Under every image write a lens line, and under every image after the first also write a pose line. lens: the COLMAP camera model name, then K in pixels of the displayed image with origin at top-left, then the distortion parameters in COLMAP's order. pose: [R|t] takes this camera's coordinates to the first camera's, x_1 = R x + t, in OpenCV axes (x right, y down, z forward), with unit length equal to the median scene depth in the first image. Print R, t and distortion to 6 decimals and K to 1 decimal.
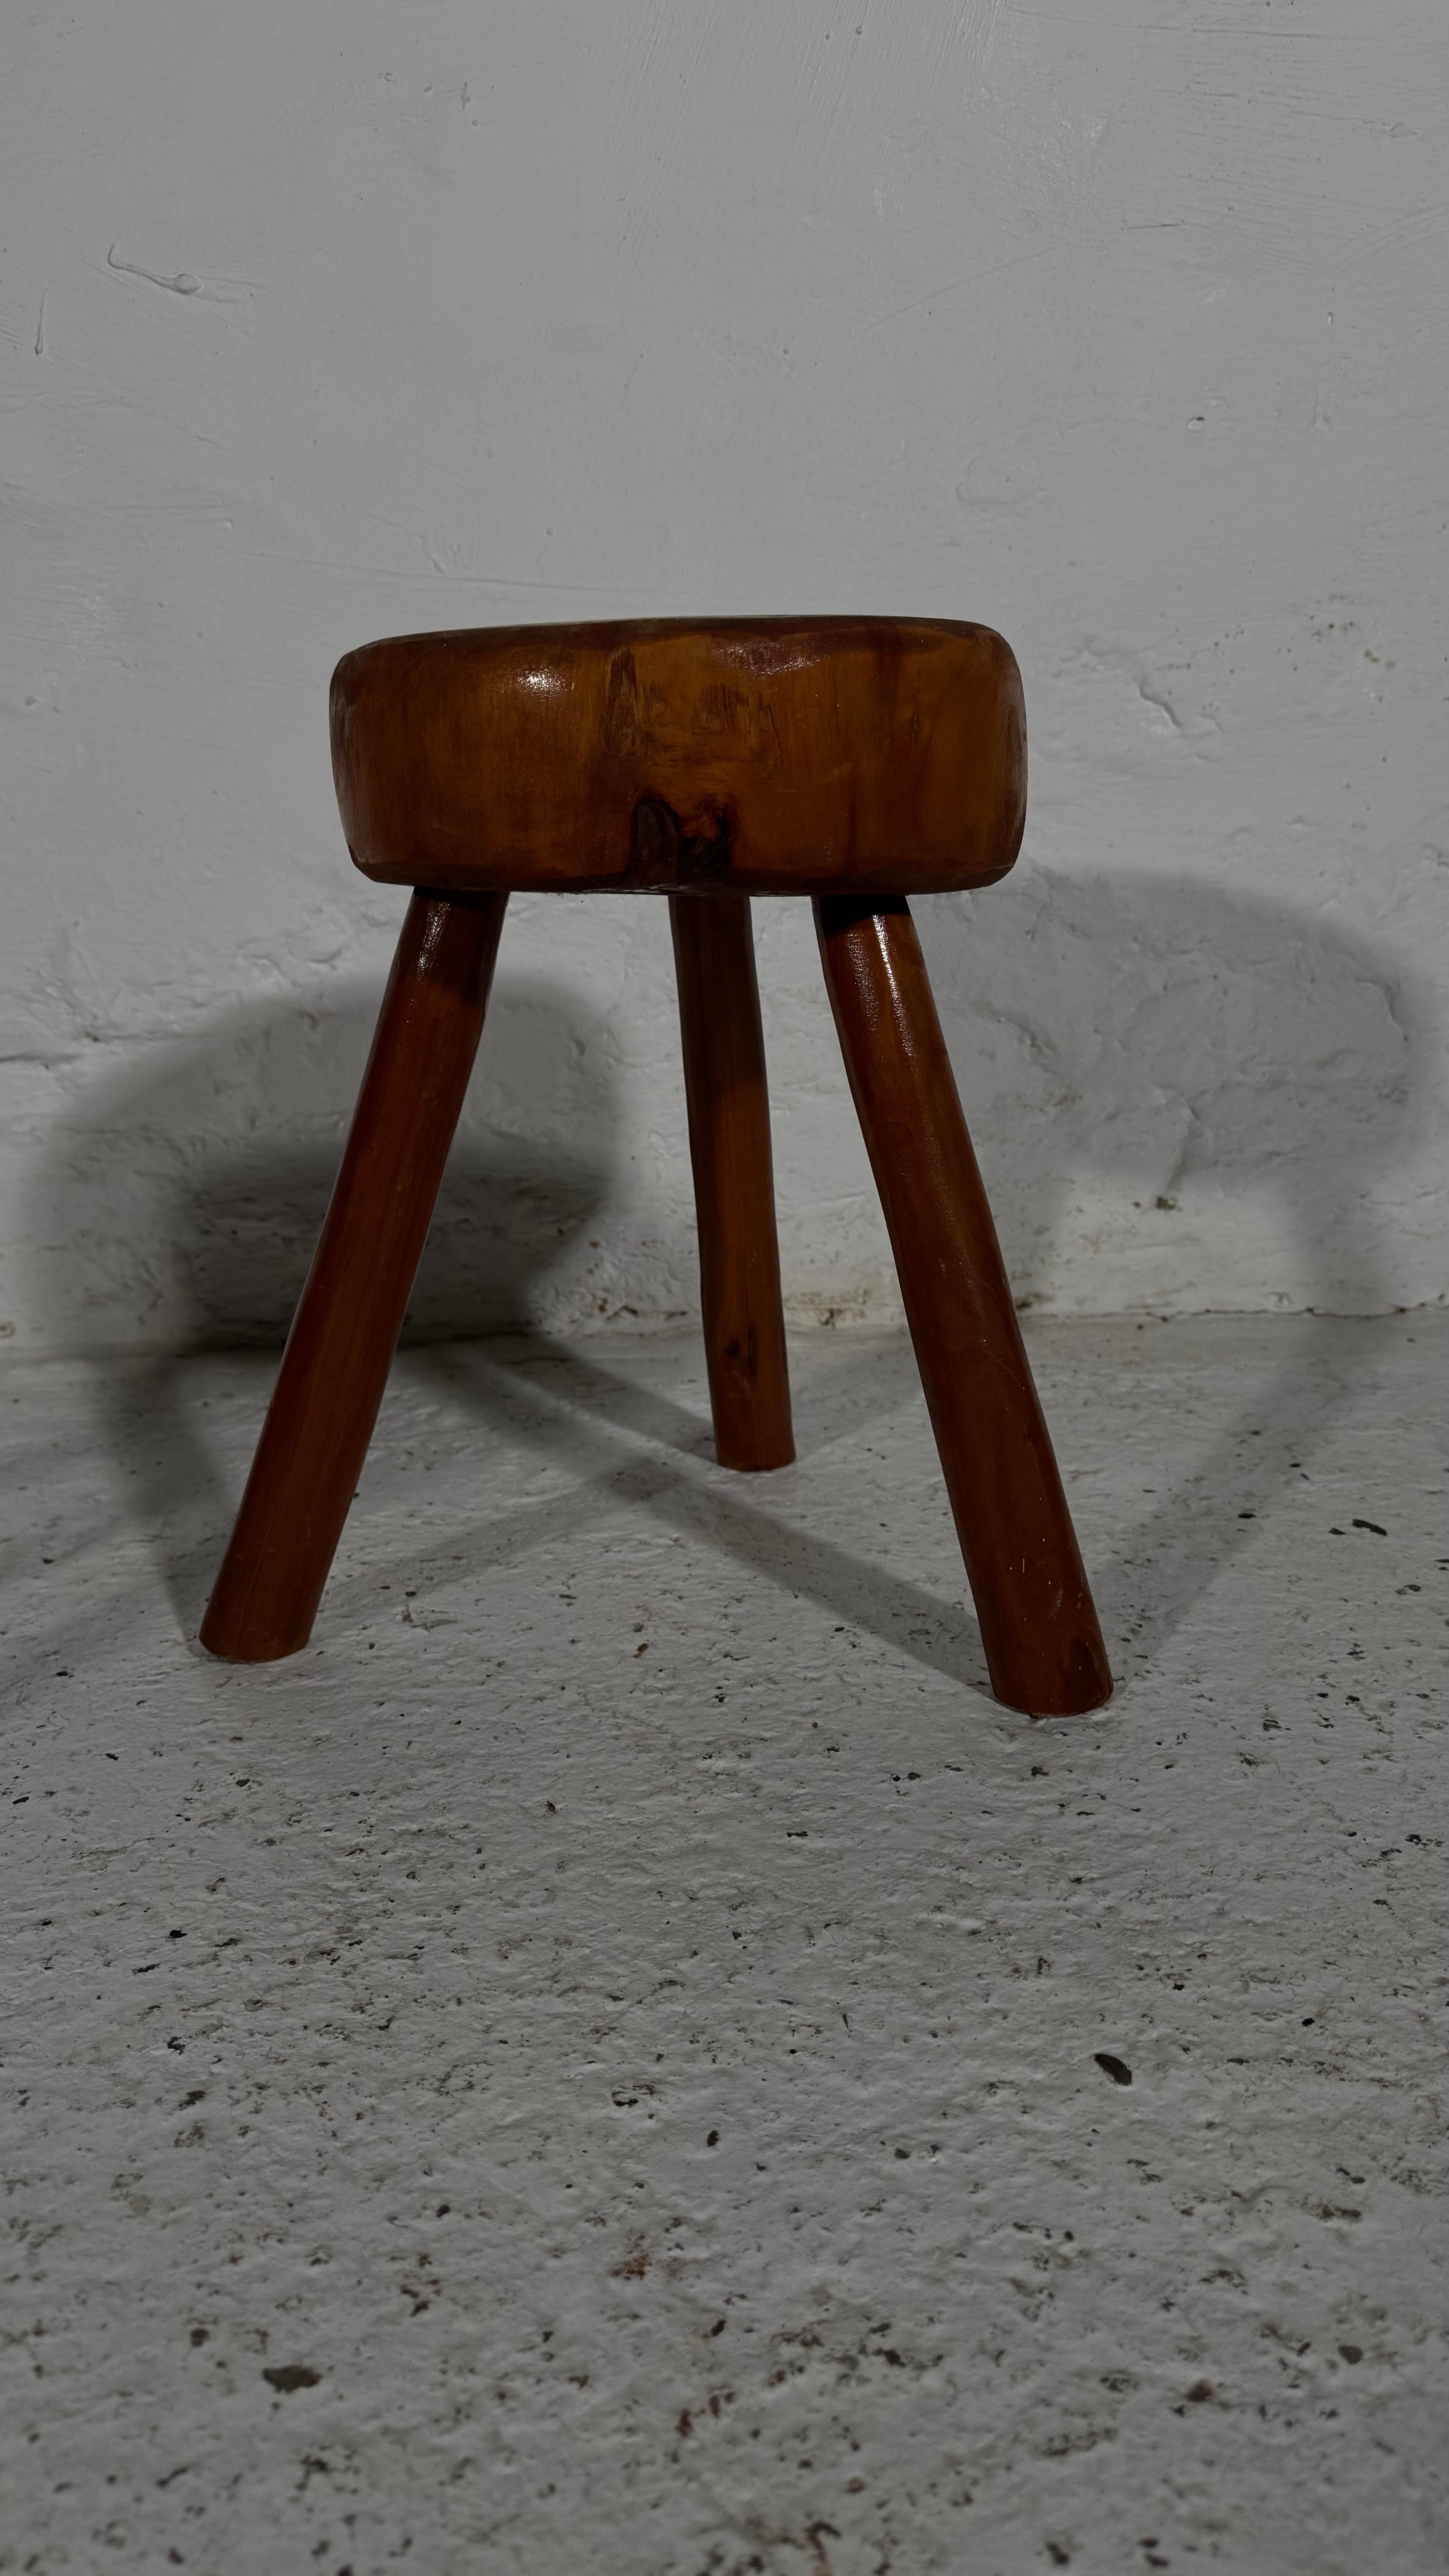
lens RADIAL K [[1857.3, 0, 727.6], [0, 1857.3, 1273.7], [0, 0, 1]] dist [0.019636, -0.043478]
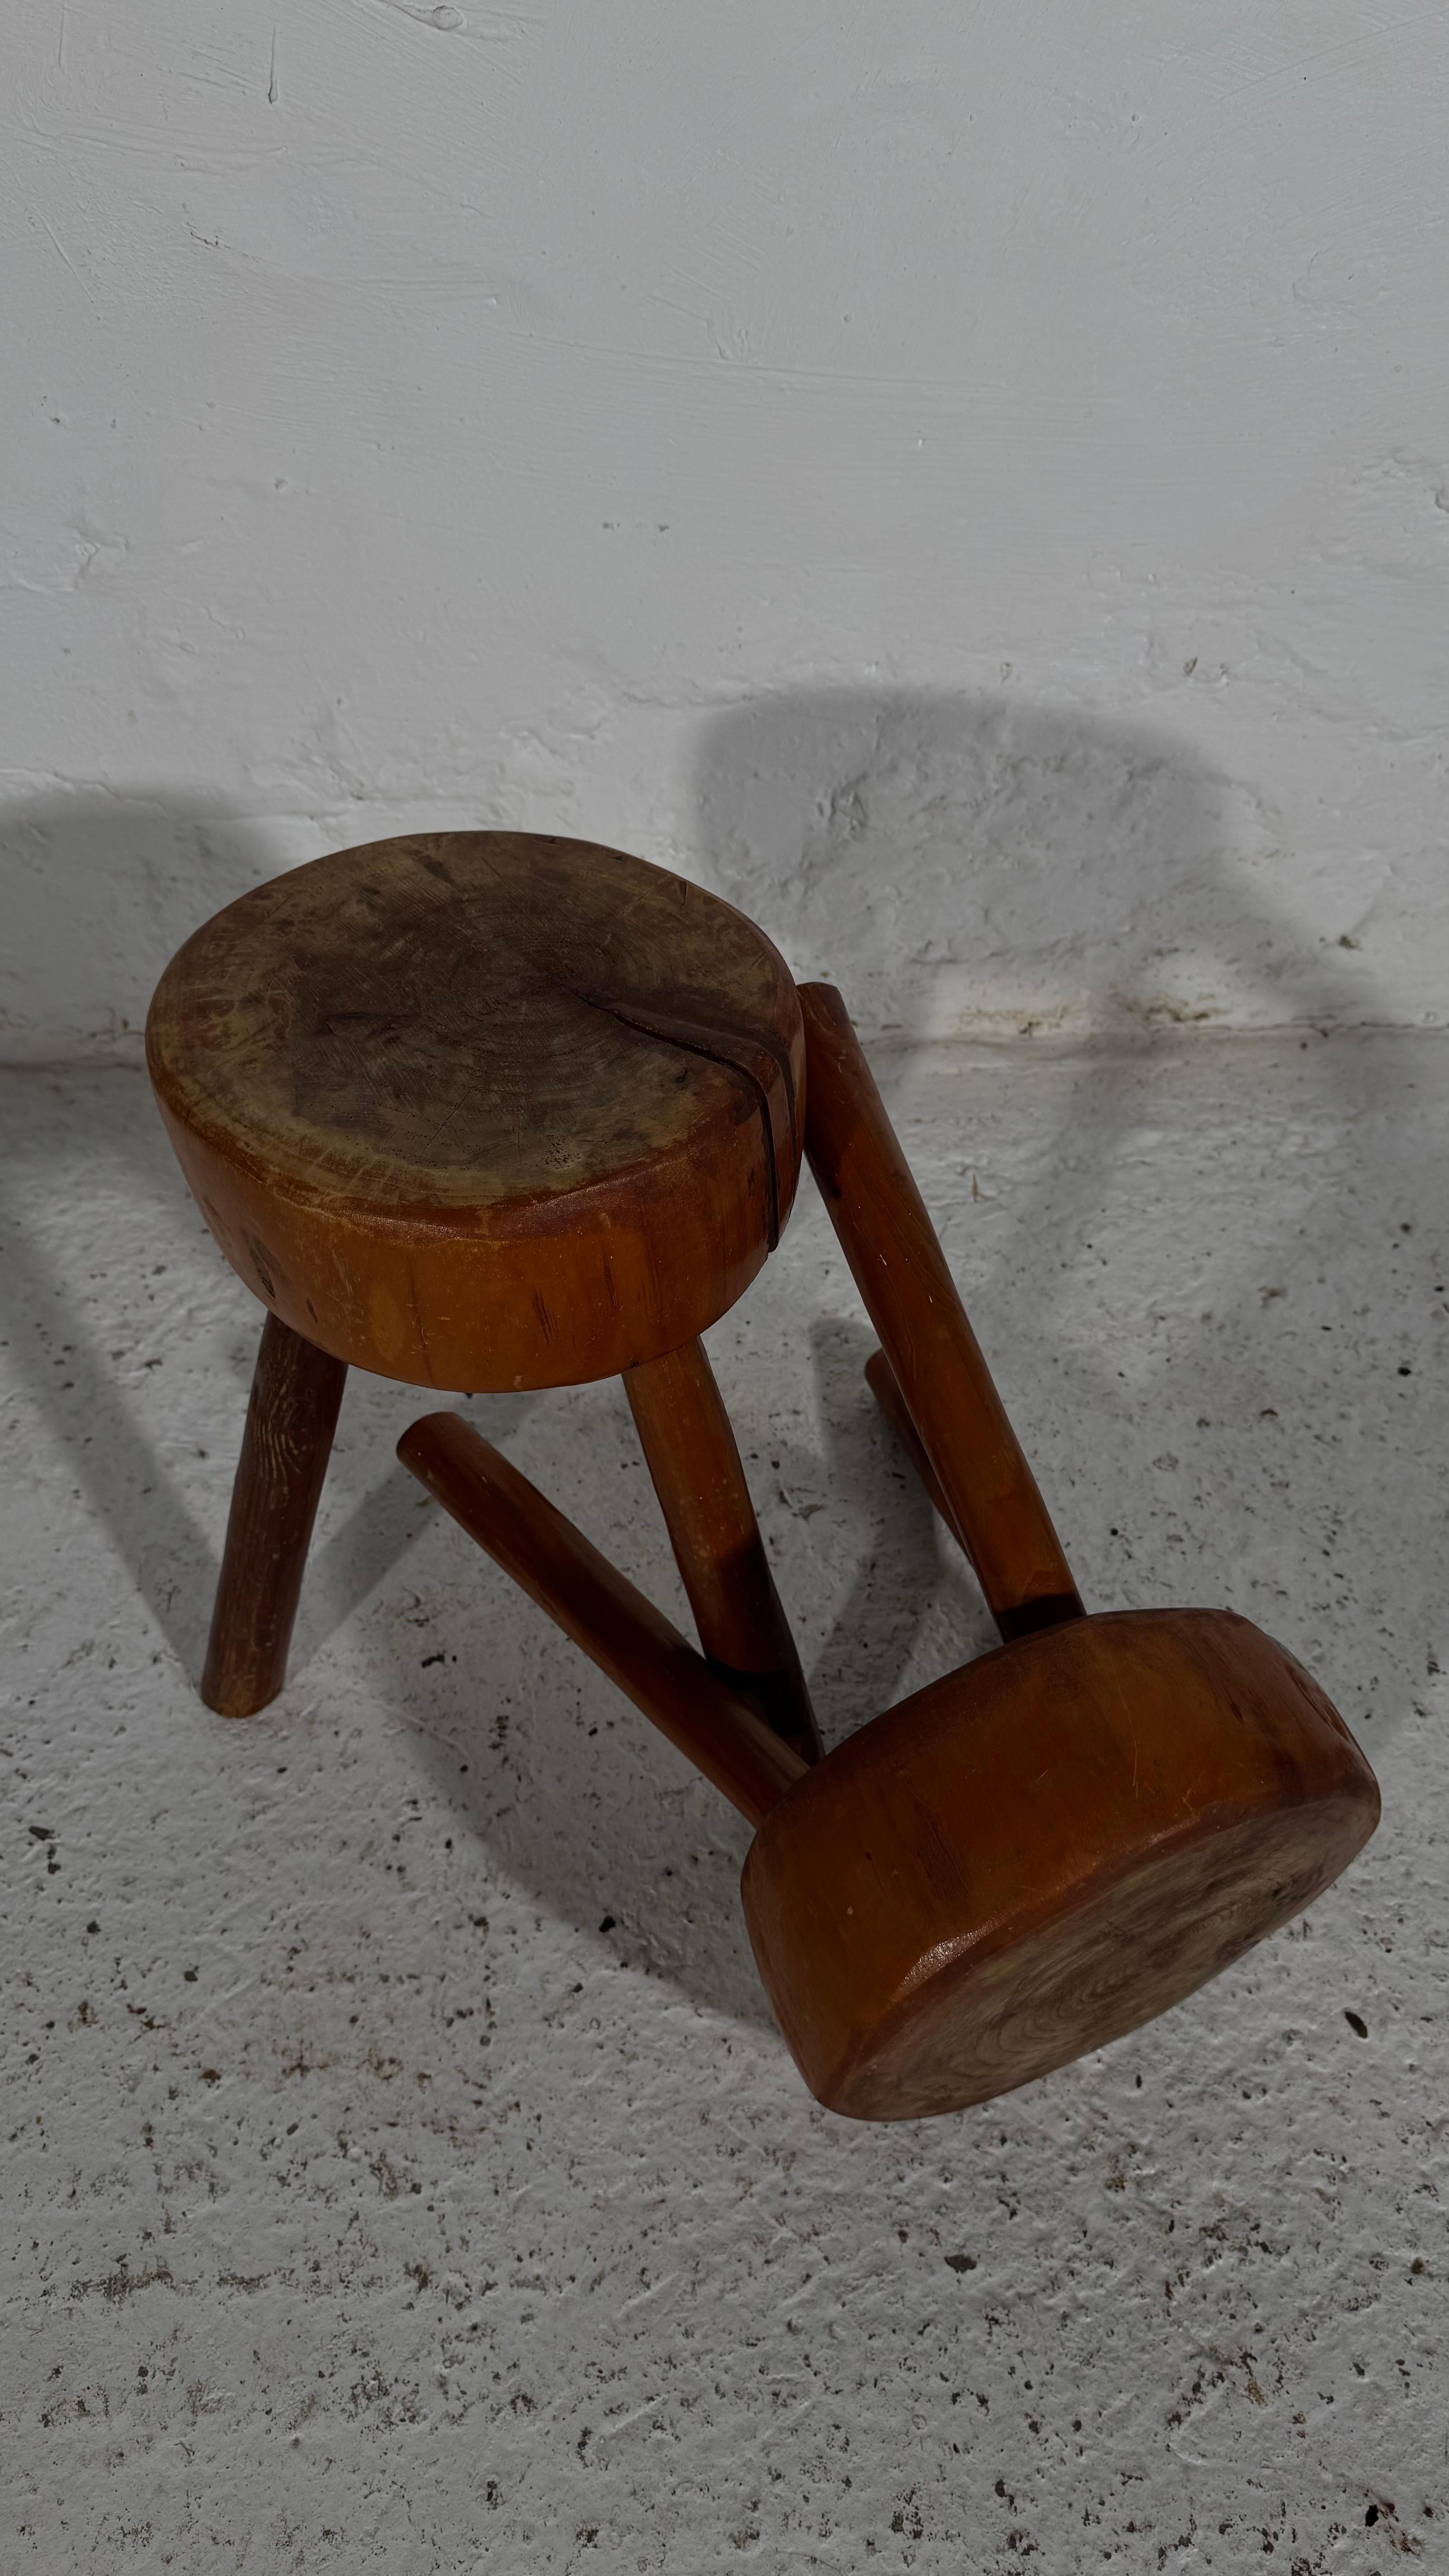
lens RADIAL K [[1857.3, 0, 710.9], [0, 1857.3, 1296.9], [0, 0, 1]] dist [0.019636, -0.043478]
pose [[0.998548, -0.017140, 0.051068, -0.384758], [-0.013969, 0.833197, 0.552800, -0.889827], [-0.052025, -0.552711, 0.831748, -0.040693]]
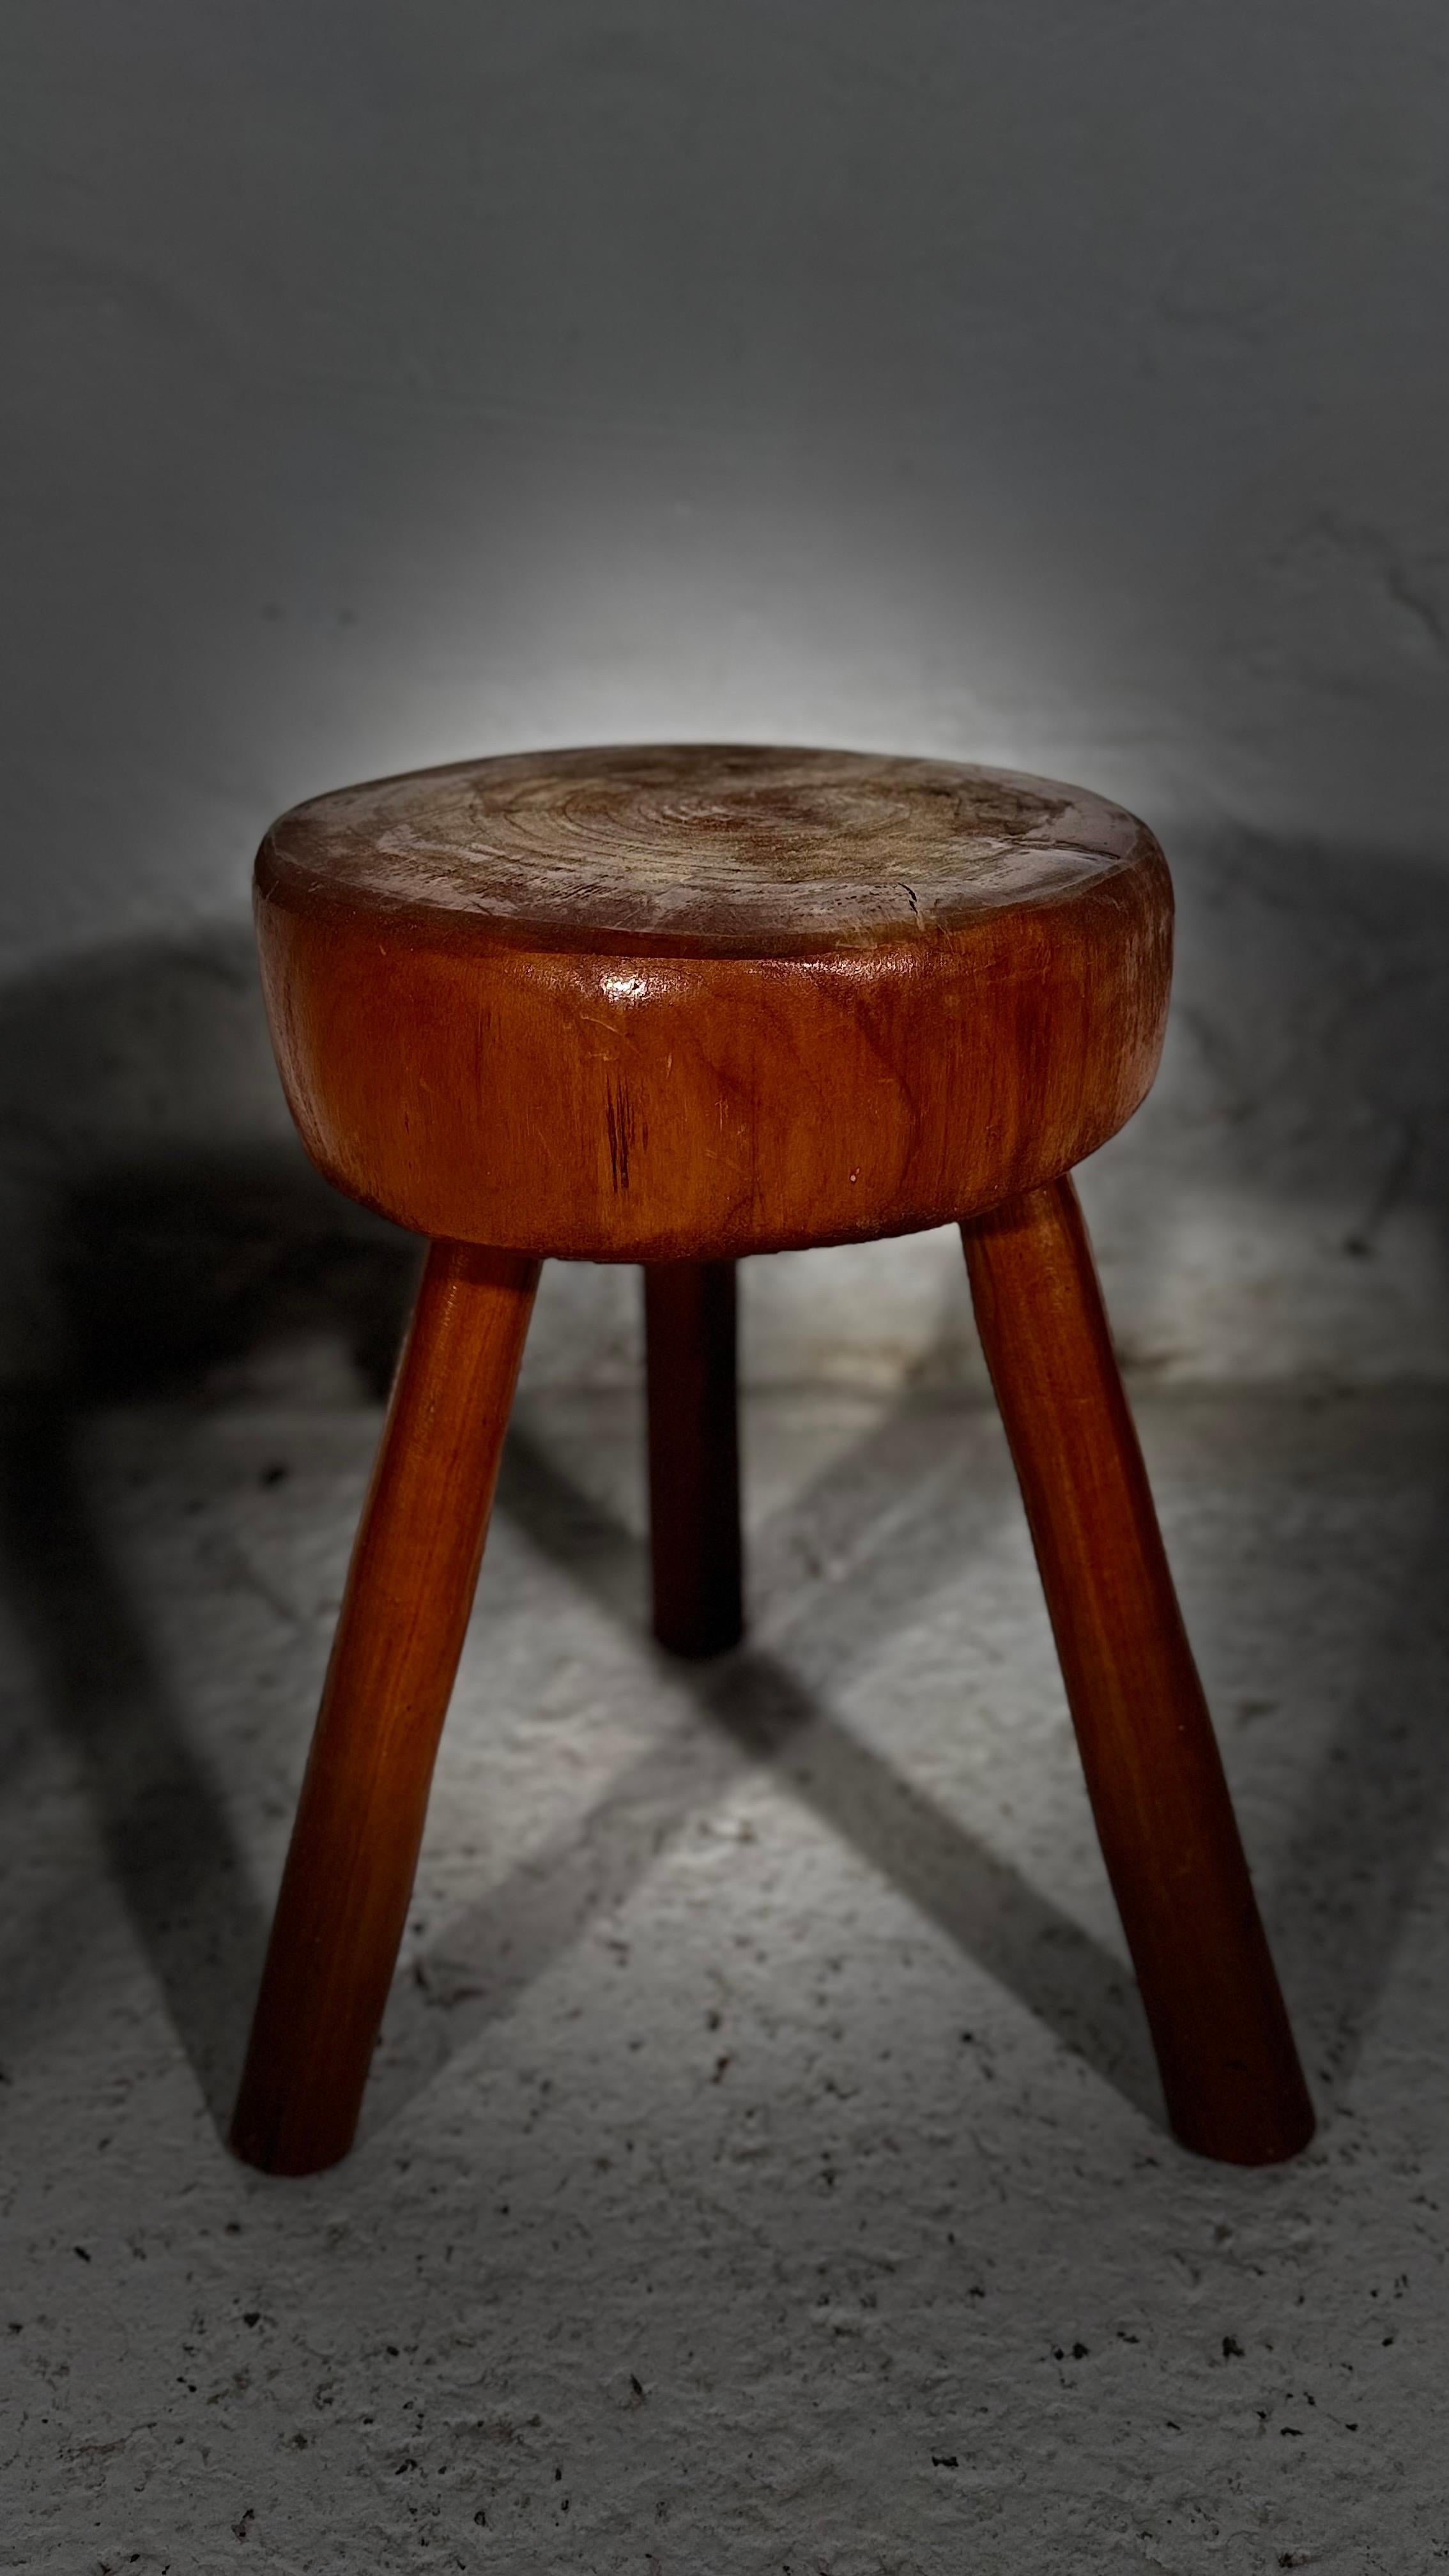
lens RADIAL K [[2355.1, 0, 728.3], [0, 2355.1, 1294.4], [0, 0, 1]] dist [0.089543, -0.200190]
pose [[0.999394, 0.019765, 0.028642, -0.099456], [-0.025631, 0.974787, 0.221662, -0.435439], [-0.023538, -0.222262, 0.974703, 0.088348]]
